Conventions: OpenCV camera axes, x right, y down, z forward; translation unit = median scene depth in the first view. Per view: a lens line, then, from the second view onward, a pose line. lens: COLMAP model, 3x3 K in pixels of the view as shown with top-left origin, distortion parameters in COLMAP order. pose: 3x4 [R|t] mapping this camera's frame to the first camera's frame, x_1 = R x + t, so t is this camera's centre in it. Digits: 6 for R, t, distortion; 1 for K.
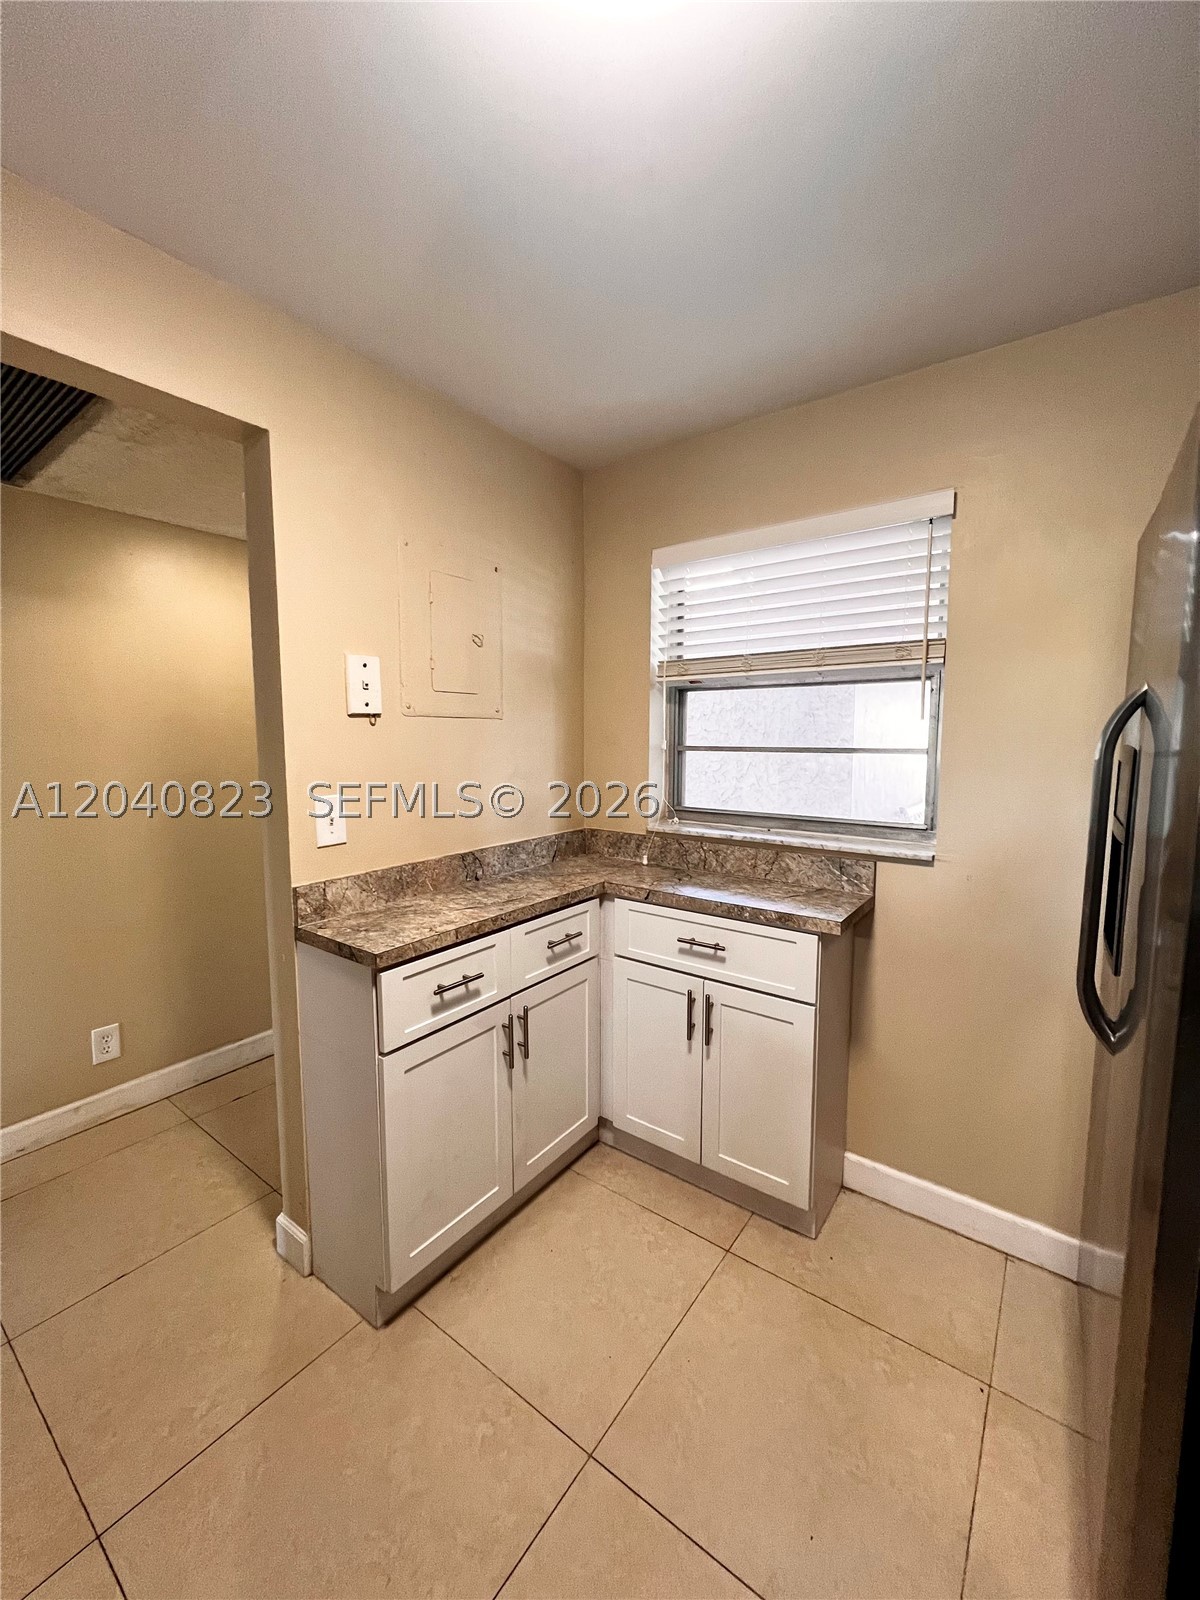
lens RADIAL K [[640.6, 0, 603.2], [0, 640.6, 795.5], [0, 0, 1]] dist [-0.002540, -0.000335]
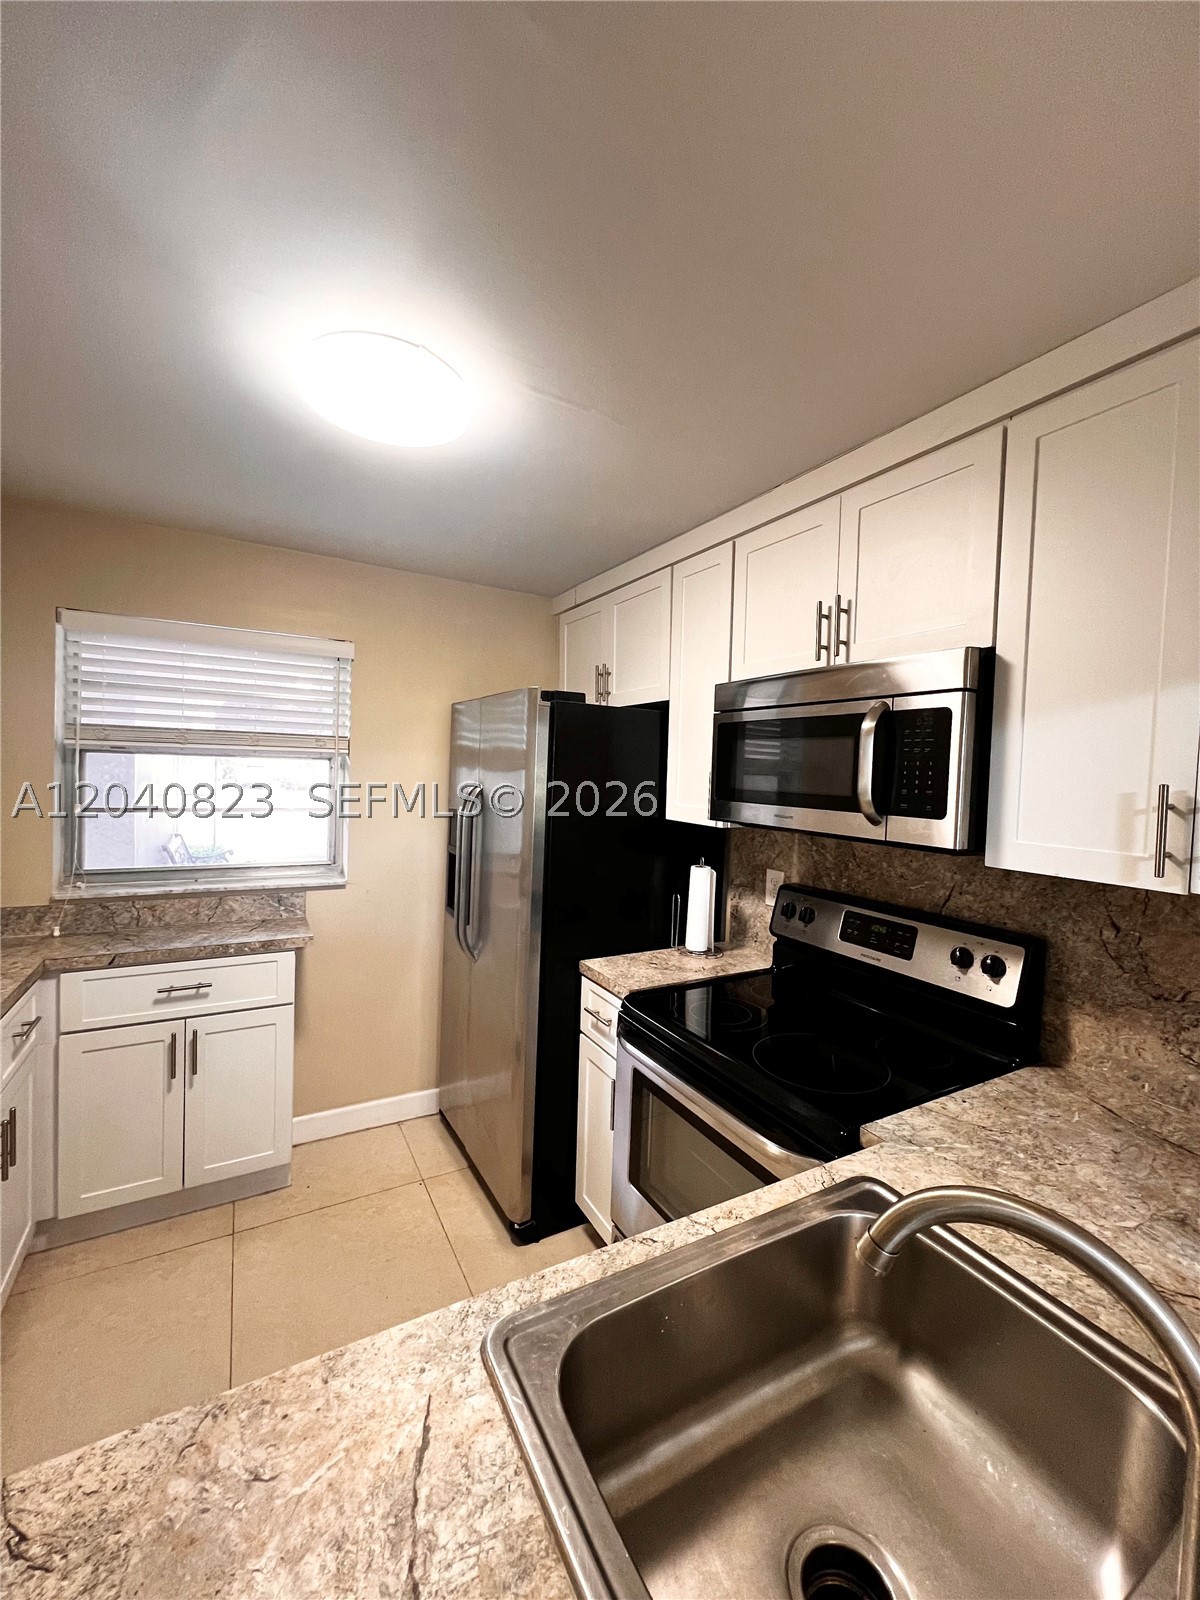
lens RADIAL K [[640.6, 0, 603.2], [0, 640.6, 795.5], [0, 0, 1]] dist [-0.002540, -0.000335]
pose [[0.408427, -0.019513, 0.912582, -0.571693], [0.054513, 0.998508, -0.003047, -0.064668], [-0.911162, 0.050992, 0.408882, -0.157755]]
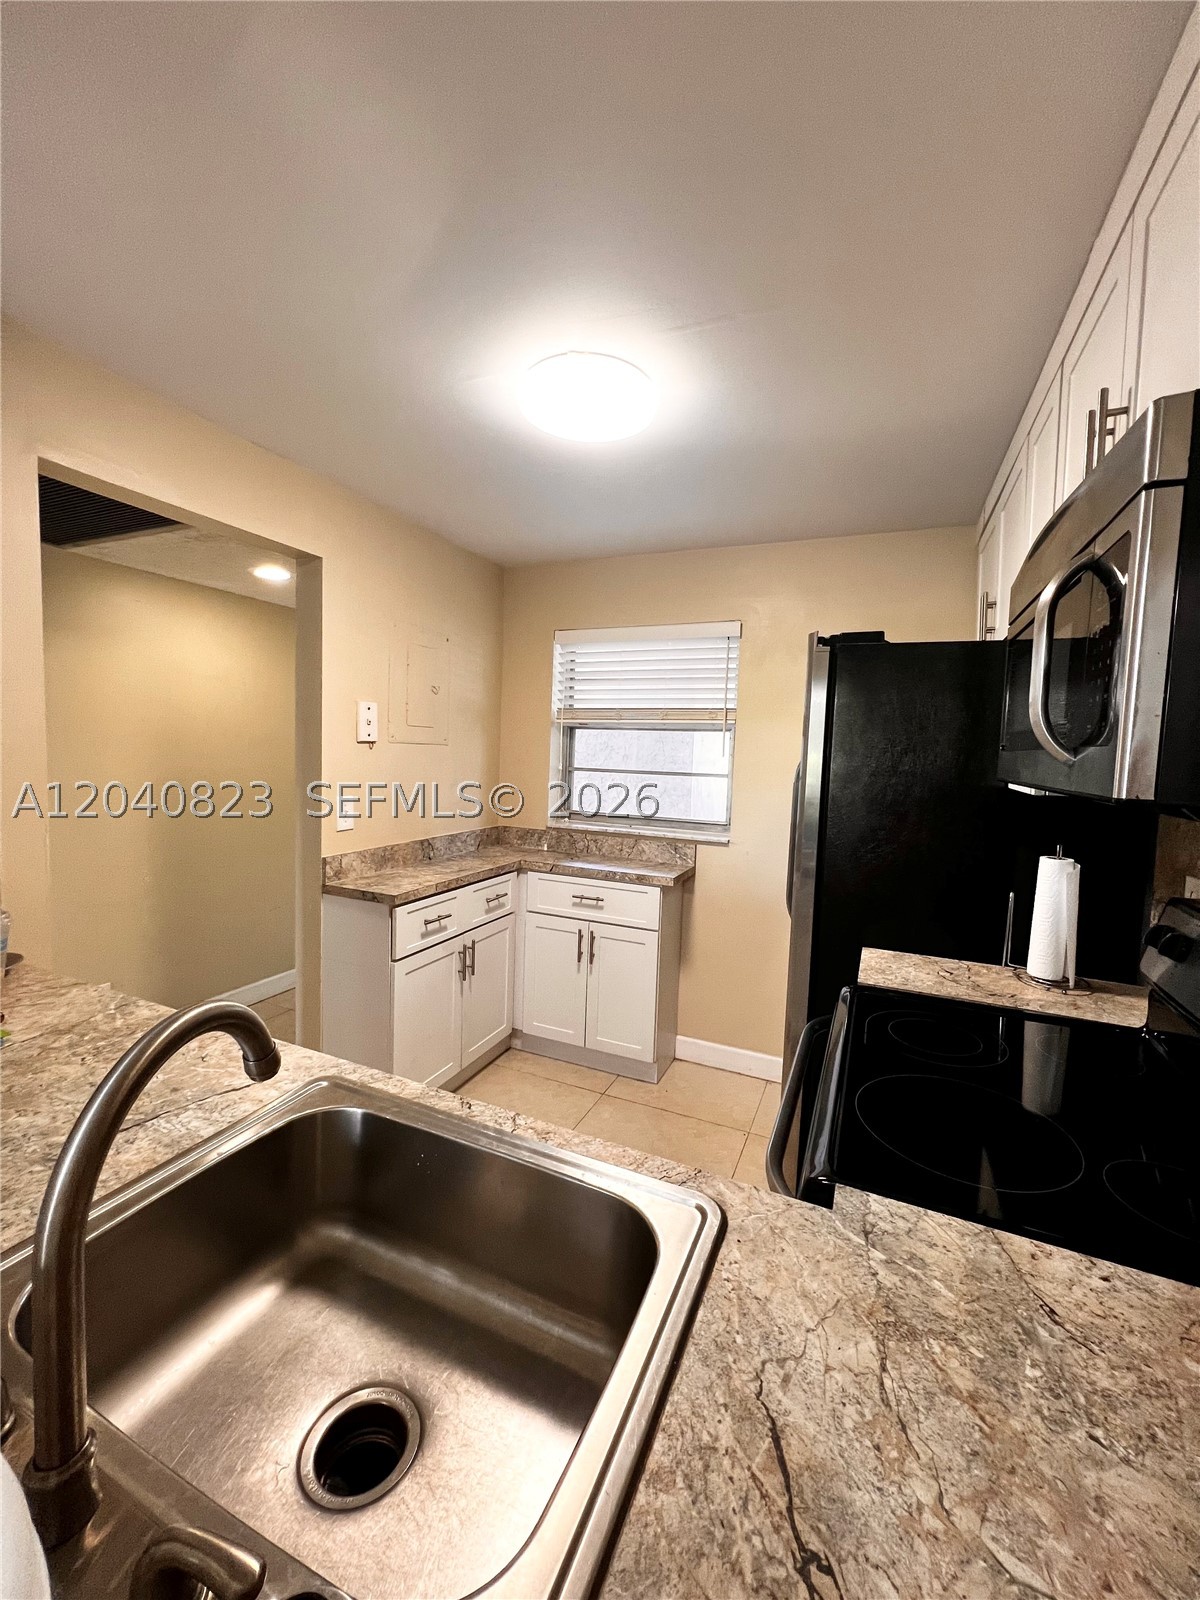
lens RADIAL K [[640.6, 0, 603.2], [0, 640.6, 795.5], [0, 0, 1]] dist [-0.002540, -0.000335]
pose [[0.975284, 0.018134, 0.220210, -0.153162], [-0.013264, 0.999634, -0.023571, 0.022207], [-0.220557, 0.020067, 0.975168, -0.507168]]
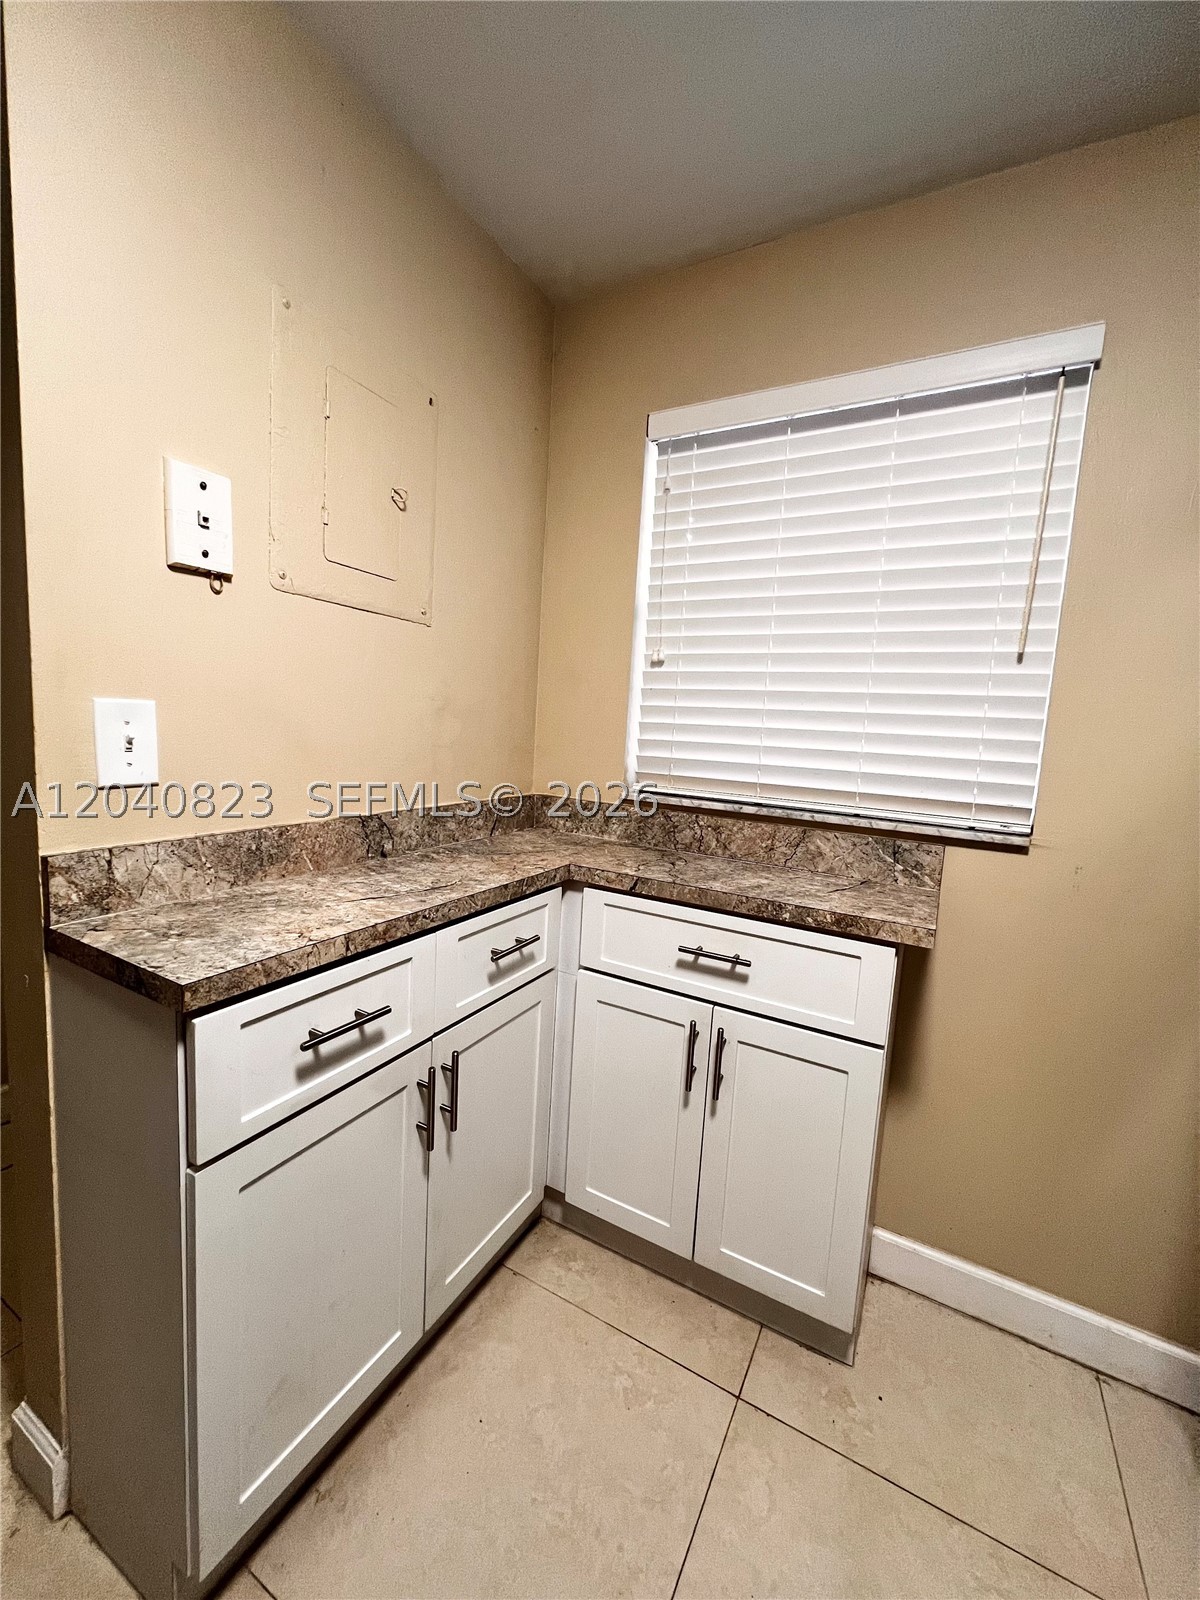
lens RADIAL K [[640.6, 0, 603.2], [0, 640.6, 795.5], [0, 0, 1]] dist [-0.002540, -0.000335]
pose [[0.989325, 0.041727, 0.139627, -0.071043], [-0.044022, 0.998941, 0.013391, 0.053245], [-0.138920, -0.019395, 0.990114, 0.328436]]
